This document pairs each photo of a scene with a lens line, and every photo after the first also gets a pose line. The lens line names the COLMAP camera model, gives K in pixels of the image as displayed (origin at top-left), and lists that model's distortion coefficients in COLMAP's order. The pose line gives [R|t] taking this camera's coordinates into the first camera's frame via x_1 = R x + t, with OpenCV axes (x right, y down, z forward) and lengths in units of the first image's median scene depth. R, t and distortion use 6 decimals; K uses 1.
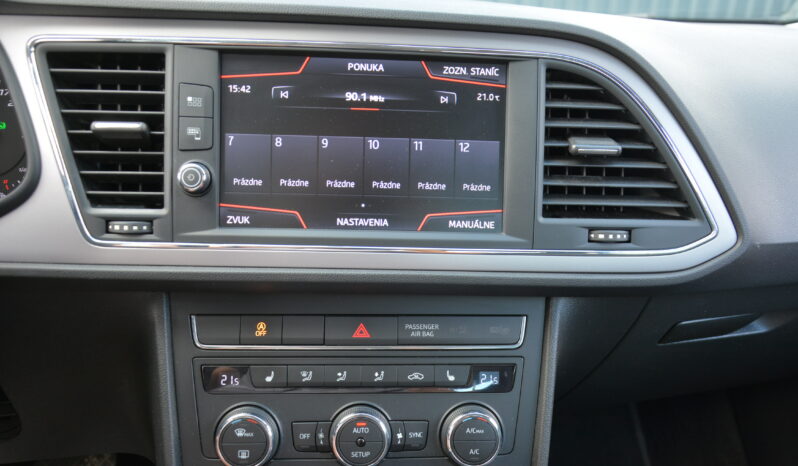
lens RADIAL K [[627.7, 0, 400.3], [0, 627.7, 233.9], [0, 0, 1]] dist [-0.032882, 0.017704]
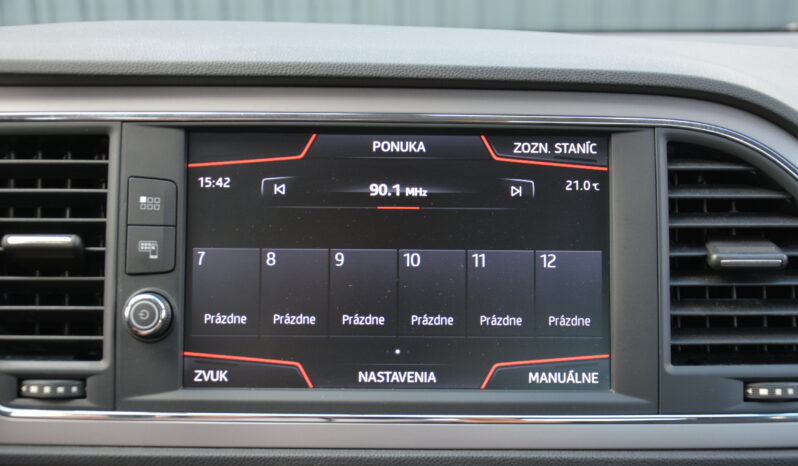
lens RADIAL K [[1137.8, 0, 396.9], [0, 1137.8, 236.2], [0, 0, 1]] dist [-0.071716, 0.000000]
pose [[0.998861, -0.020411, -0.043131, -0.006107], [0.014398, 0.990689, -0.135379, -0.003472], [0.045492, 0.134603, 0.989855, -0.203123]]
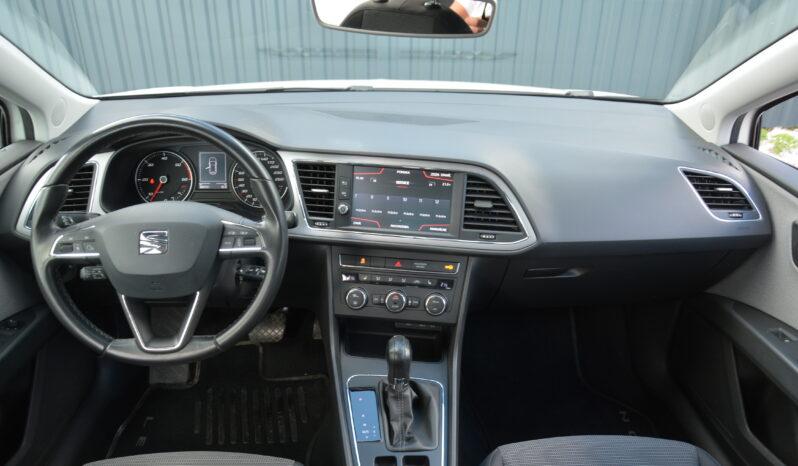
lens RADIAL K [[627.7, 0, 393.2], [0, 627.7, 241.0], [0, 0, 1]] dist [-0.032882, 0.017704]
pose [[0.987070, 0.066395, -0.145895, 0.333899], [-0.050793, 0.992833, 0.108176, -0.261039], [0.152032, -0.099367, 0.983368, -1.833201]]
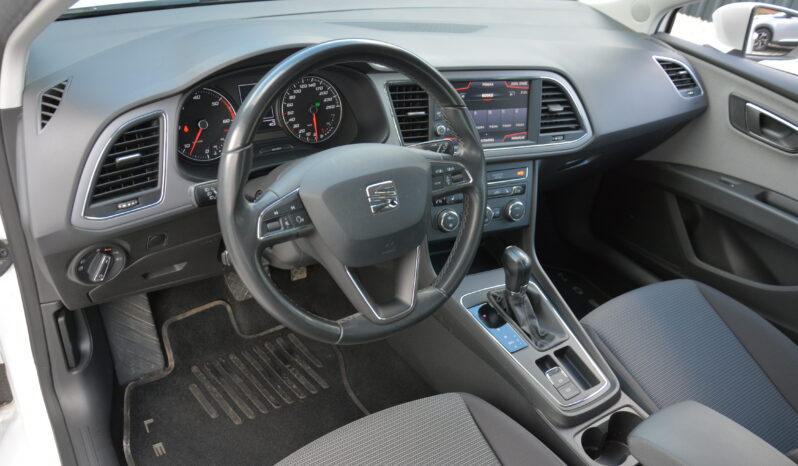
lens RADIAL K [[627.7, 0, 409.2], [0, 627.7, 246.2], [0, 0, 1]] dist [-0.032882, 0.017704]
pose [[0.921501, -0.142329, 0.361355, -1.481089], [0.044100, 0.962757, 0.266748, -0.329485], [-0.385863, -0.229873, 0.893458, -1.514737]]
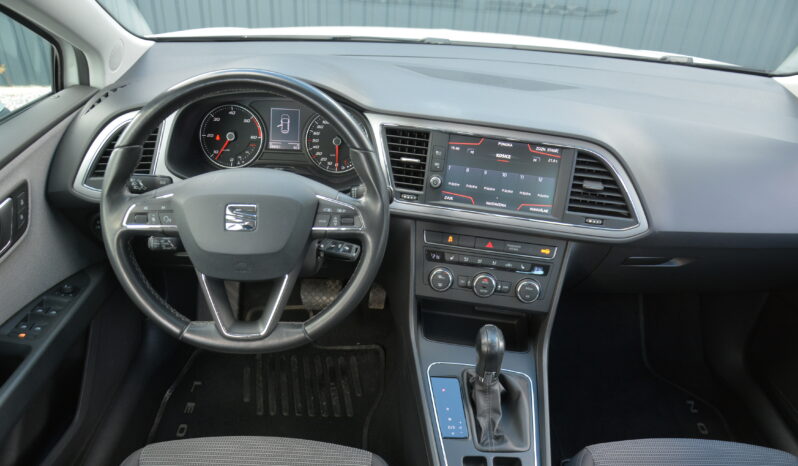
lens RADIAL K [[627.7, 0, 395.3], [0, 627.7, 243.3], [0, 0, 1]] dist [-0.032882, 0.017704]
pose [[0.980275, 0.129563, -0.149248, -0.061399], [-0.099069, 0.975550, 0.196185, -0.327542], [0.171017, -0.177529, 0.969142, -1.605650]]
